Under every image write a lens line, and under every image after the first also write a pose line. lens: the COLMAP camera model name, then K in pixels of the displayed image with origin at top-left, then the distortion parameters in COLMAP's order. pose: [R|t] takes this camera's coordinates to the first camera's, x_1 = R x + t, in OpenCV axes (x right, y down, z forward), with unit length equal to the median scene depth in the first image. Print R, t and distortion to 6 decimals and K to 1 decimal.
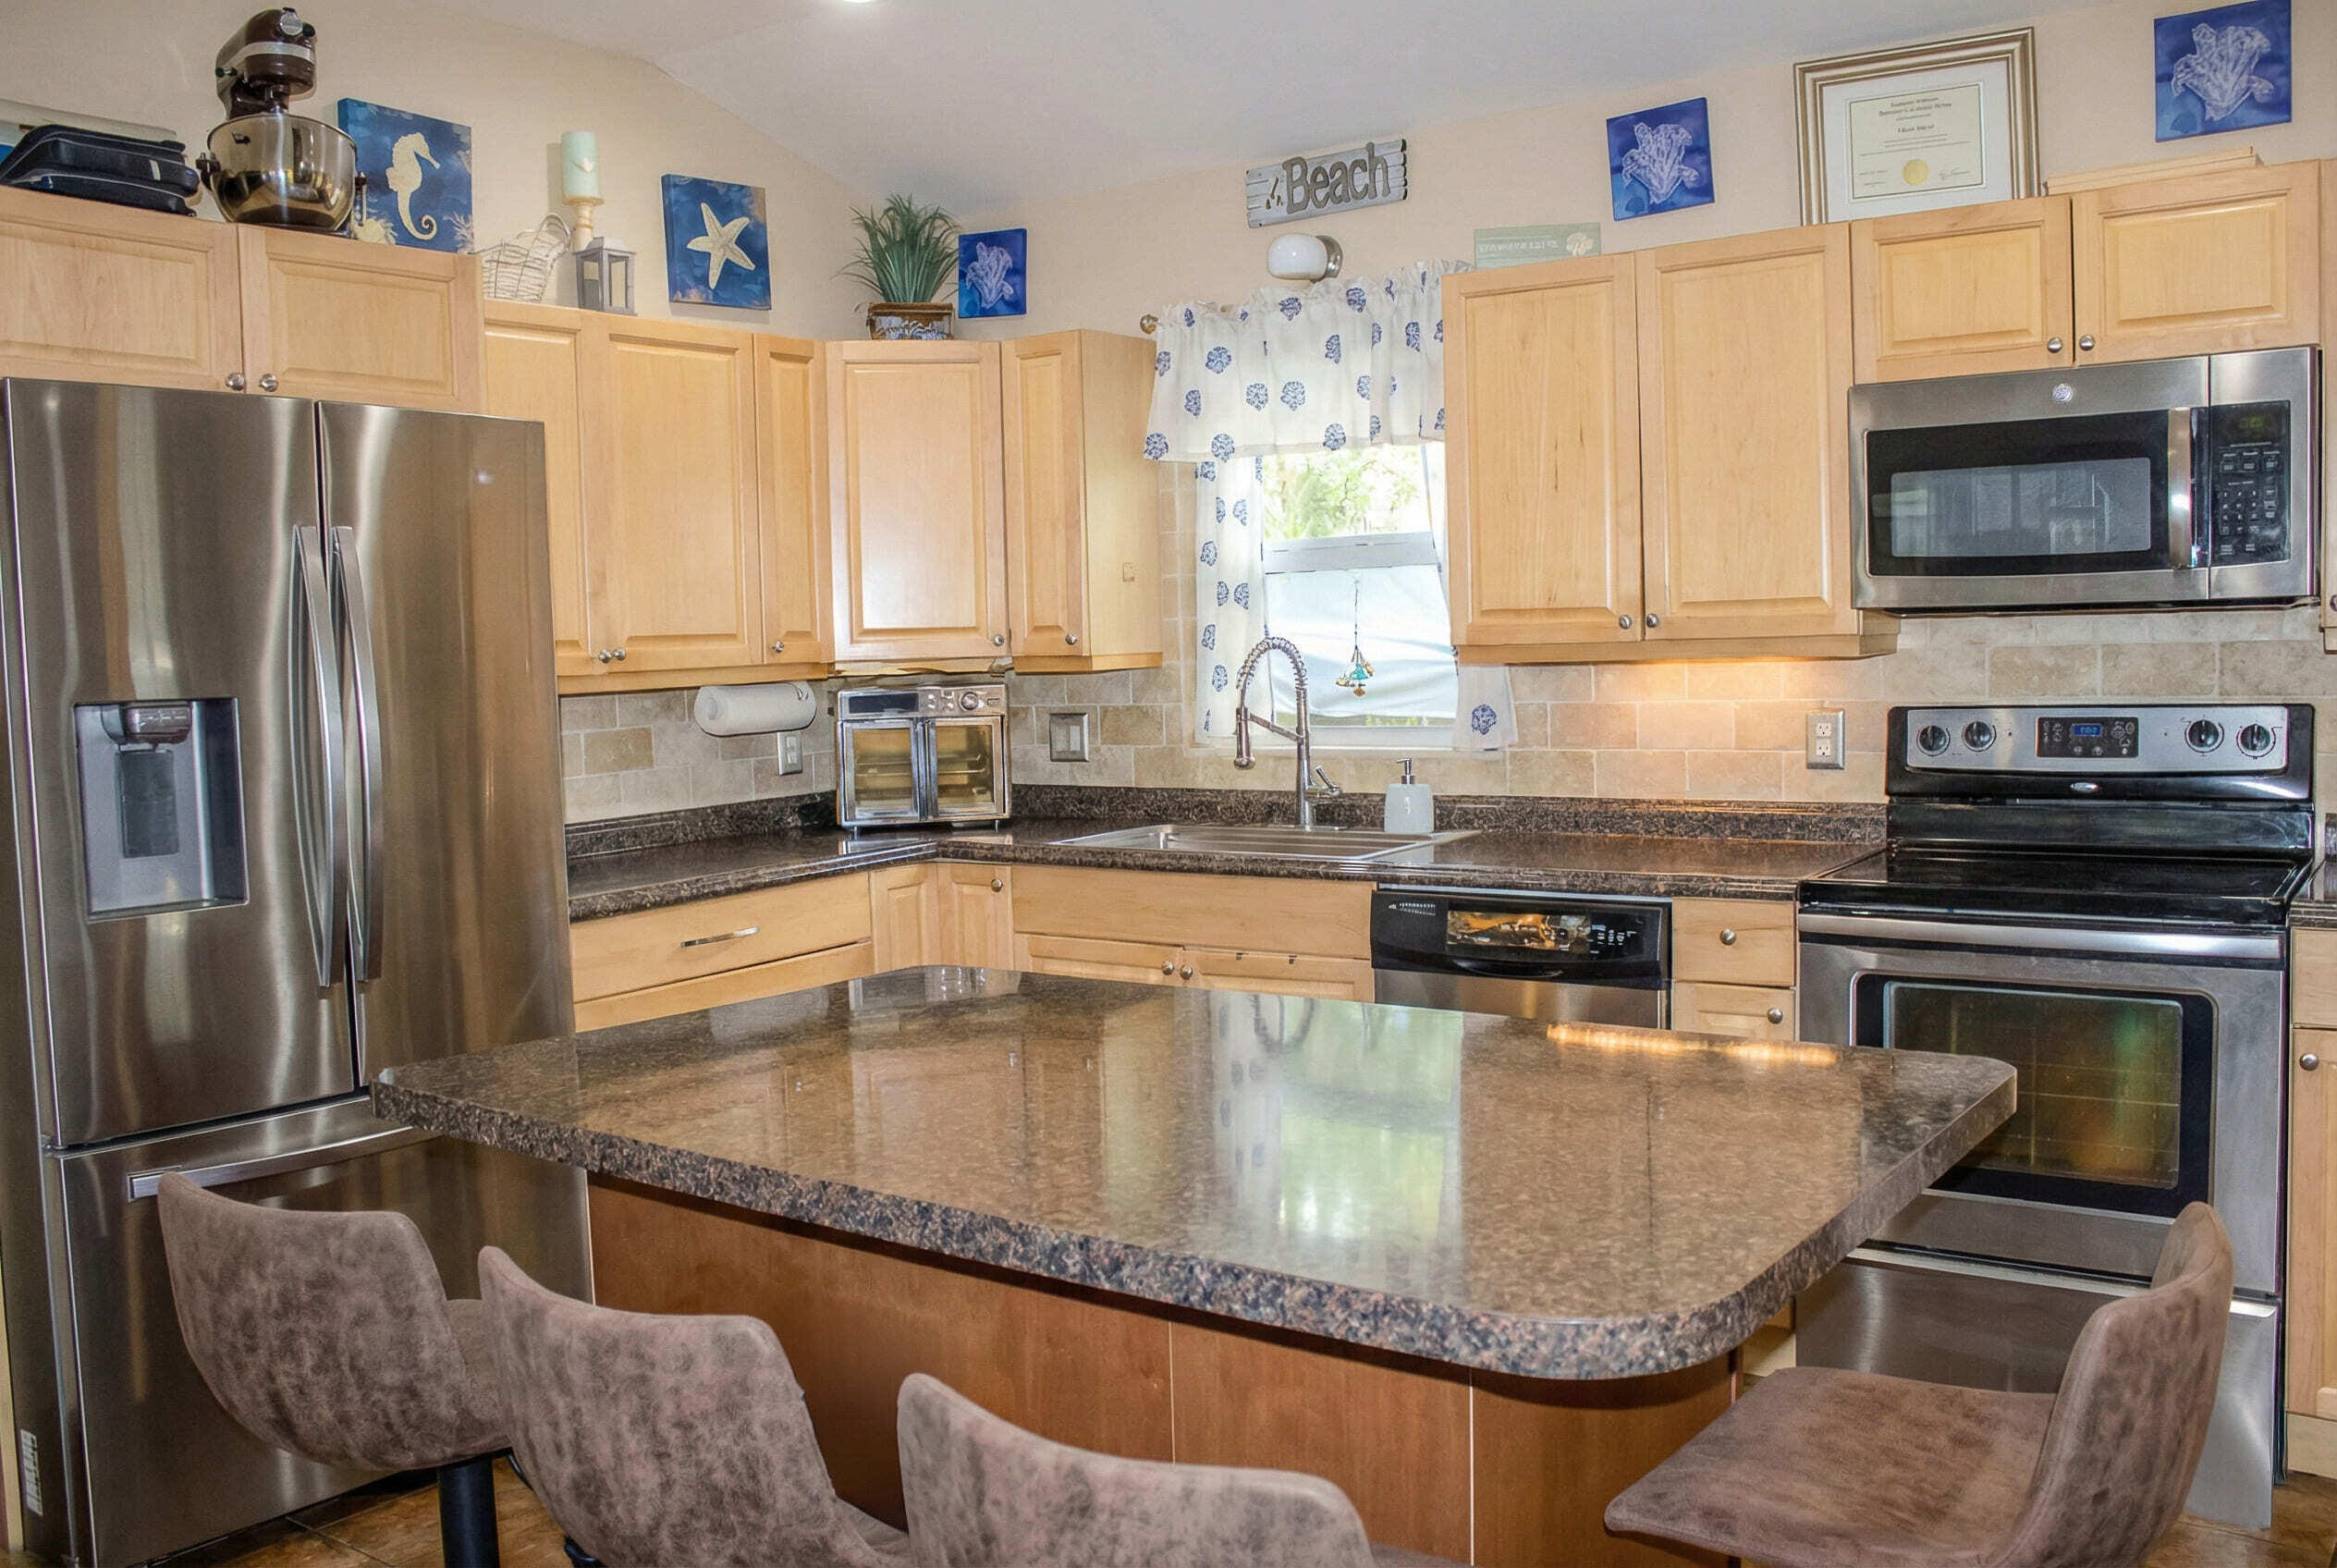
lens RADIAL K [[1980.9, 0, 1197.9], [0, 1980.9, 742.3], [0, 0, 1]] dist [-0.143964, 0.104241]
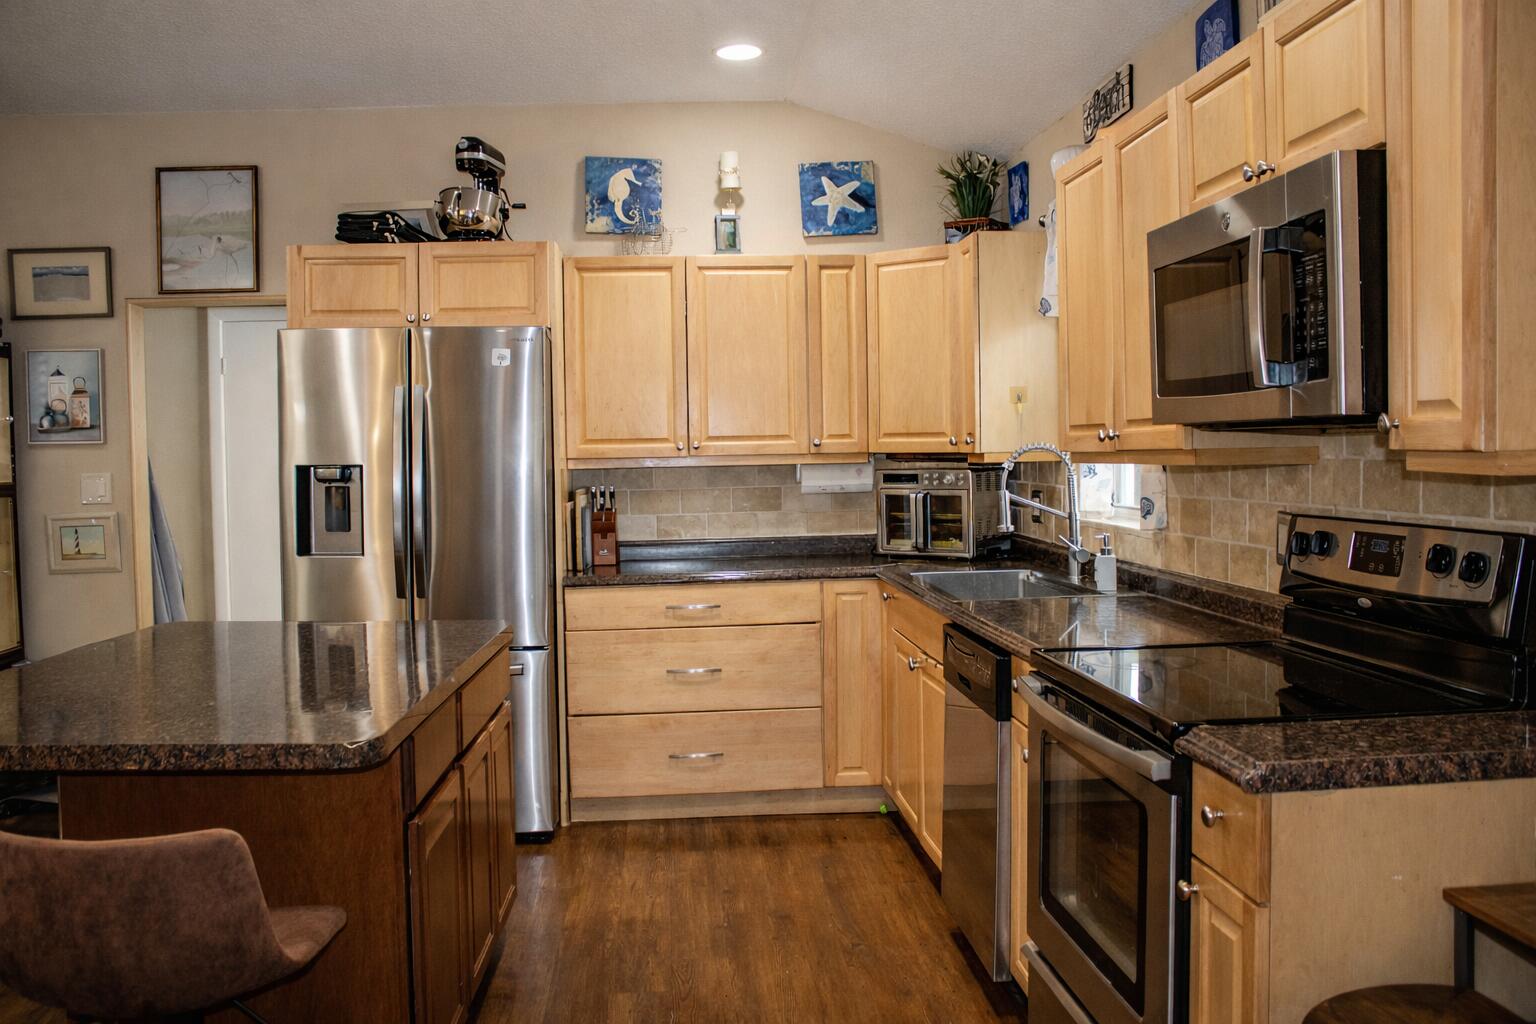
lens RADIAL K [[1301.9, 0, 787.4], [0, 1301.9, 484.6], [0, 0, 1]] dist [-0.143964, 0.104241]
pose [[0.650764, 0.039990, -0.758227, 0.617944], [-0.044414, 0.998907, 0.014565, -0.027863], [0.757980, 0.024197, 0.651828, 0.271058]]
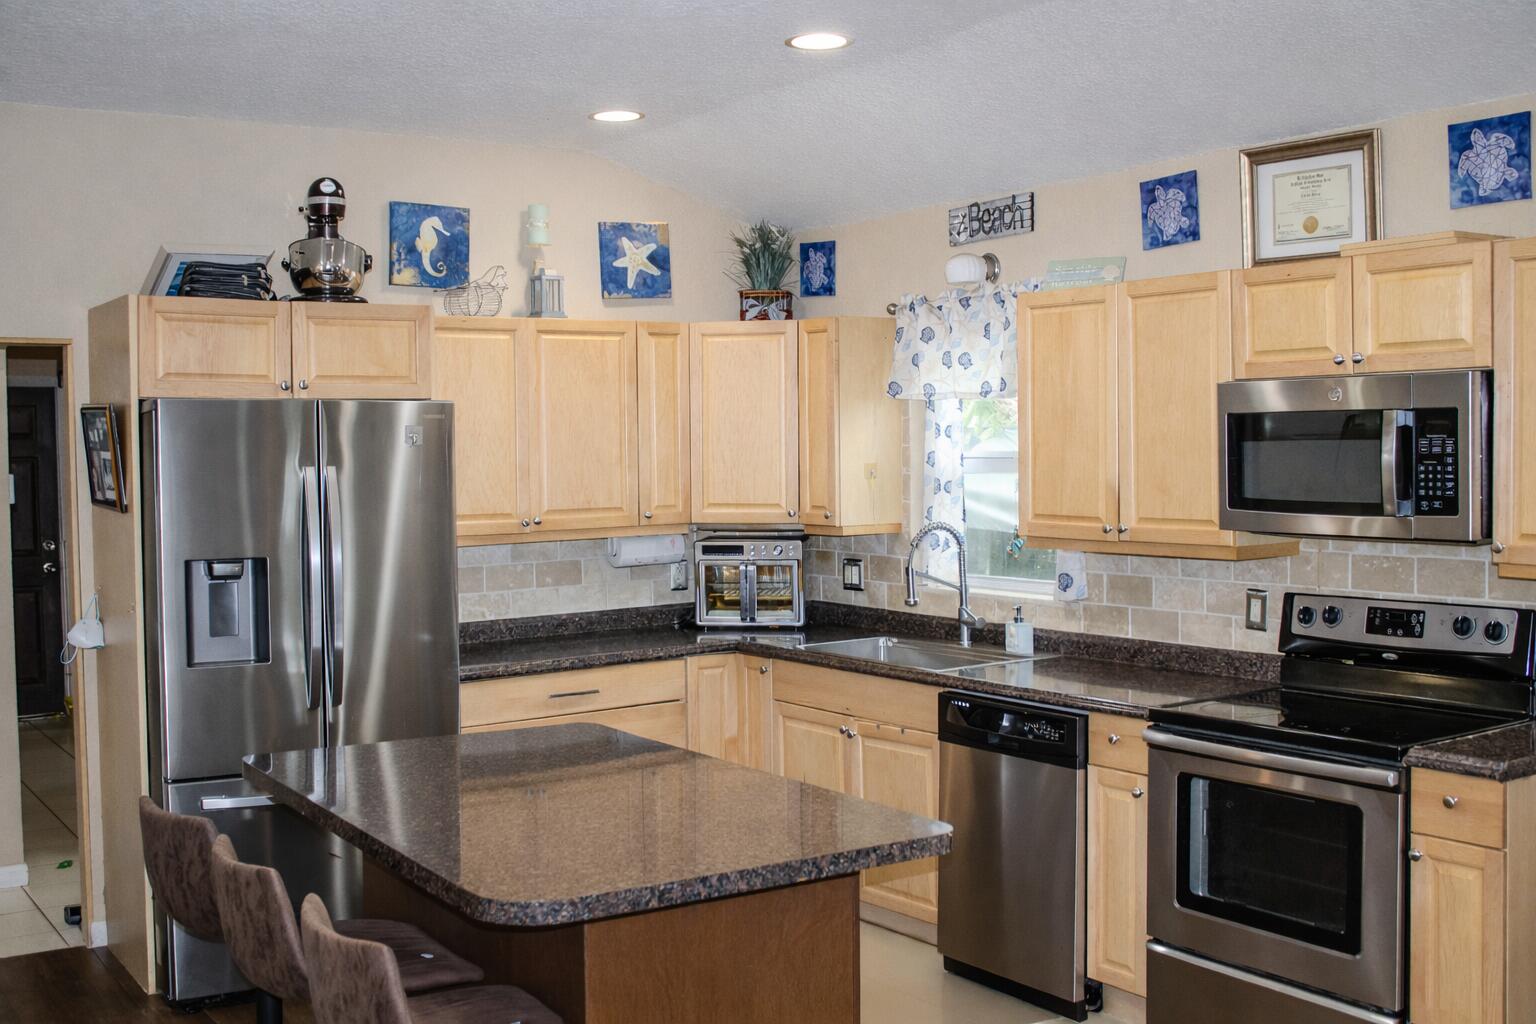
lens RADIAL K [[1592.3, 0, 768.0], [0, 1592.3, 512.0], [0, 0, 1]] dist [-0.132358, -0.019707]
pose [[0.938665, 0.031494, -0.343388, 0.338952], [-0.032471, 0.999468, 0.002905, -0.059388], [0.343297, 0.008423, 0.939189, -0.208120]]
